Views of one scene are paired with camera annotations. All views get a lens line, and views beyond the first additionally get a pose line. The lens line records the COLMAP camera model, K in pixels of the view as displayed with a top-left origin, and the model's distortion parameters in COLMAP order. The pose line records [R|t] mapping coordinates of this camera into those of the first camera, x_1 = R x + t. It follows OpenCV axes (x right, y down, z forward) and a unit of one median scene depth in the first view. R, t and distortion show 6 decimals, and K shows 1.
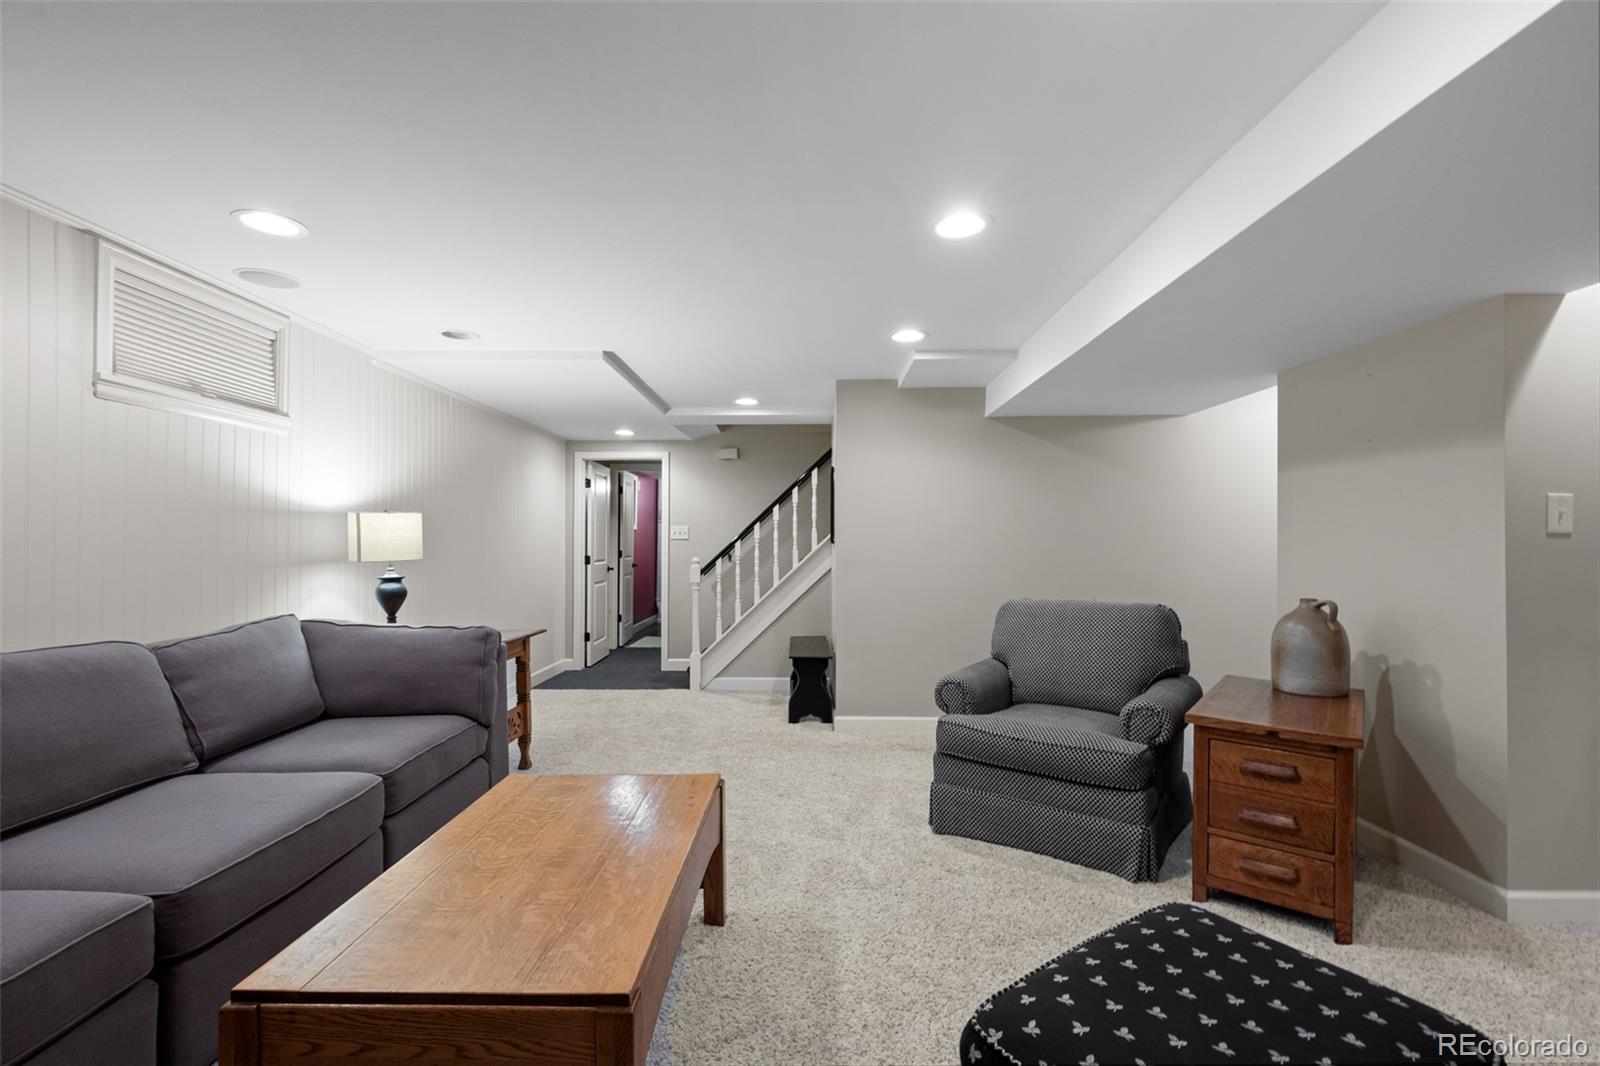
lens RADIAL K [[722.0, 0, 800.5], [0, 722.0, 532.6], [0, 0, 1]] dist [0.006010, -0.003147]
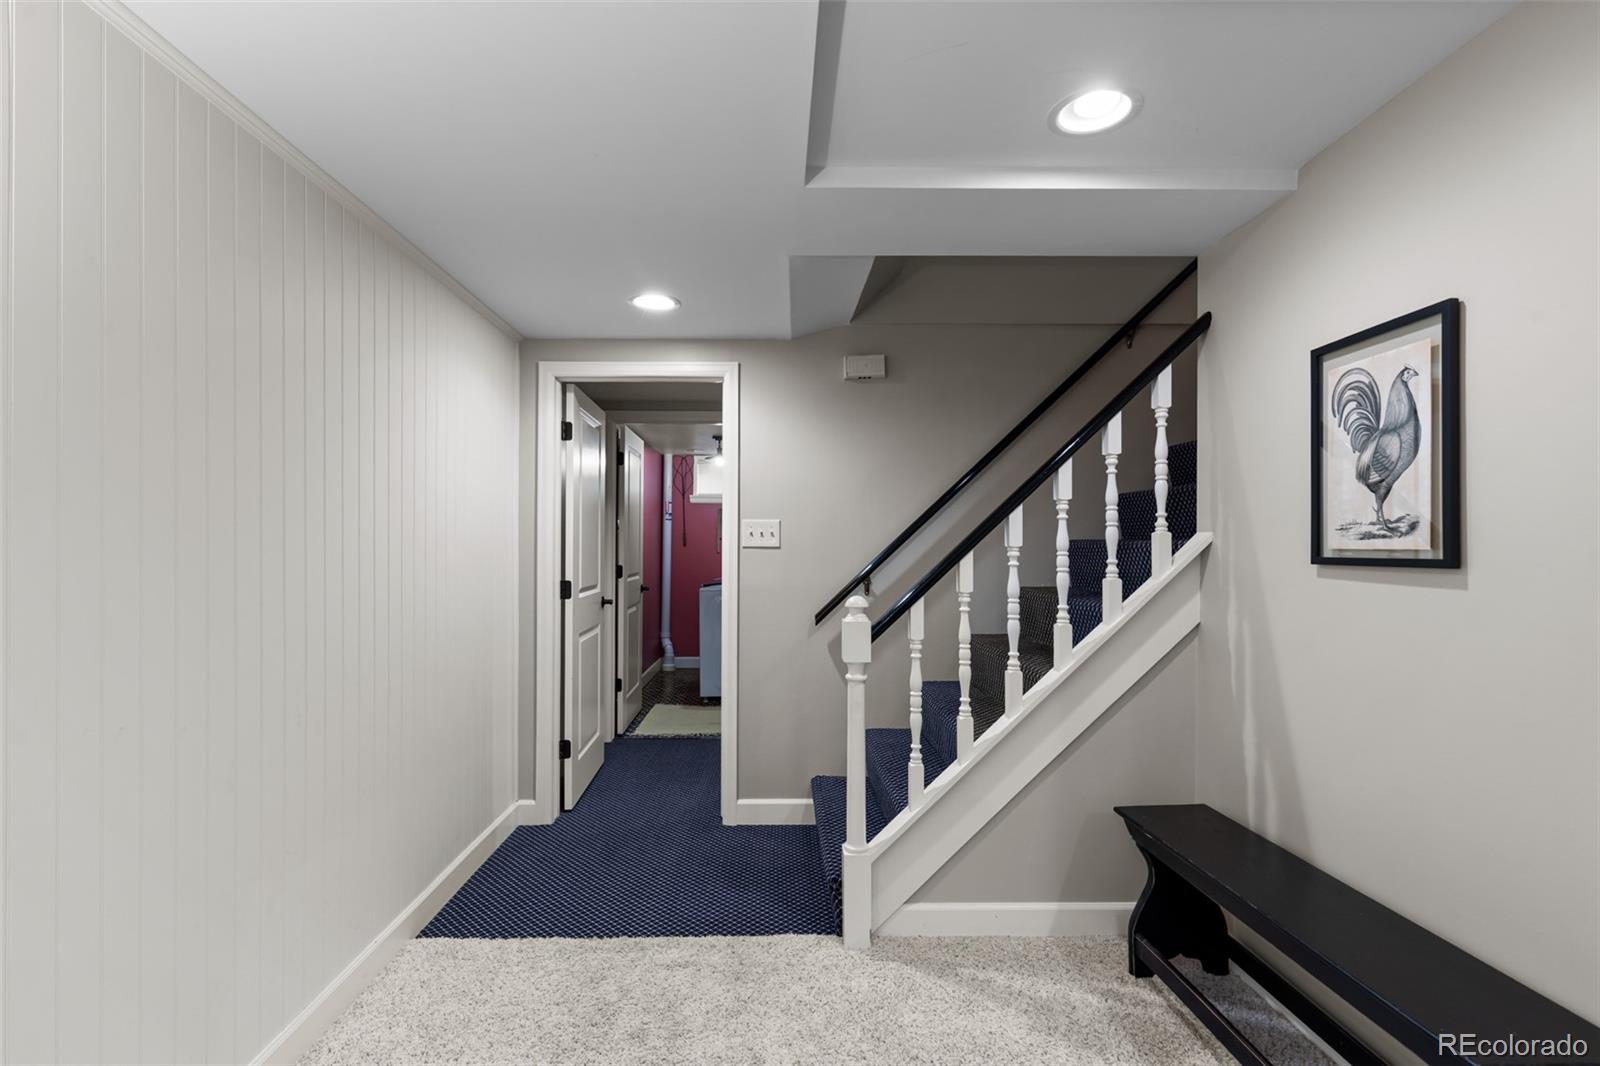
lens RADIAL K [[722.0, 0, 787.7], [0, 722.0, 535.3], [0, 0, 1]] dist [0.006010, -0.003147]
pose [[0.999574, 0.000500, 0.029181, -0.160774], [-0.000546, 0.999999, 0.001560, 0.000779], [-0.029180, -0.001575, 0.999573, 0.513493]]
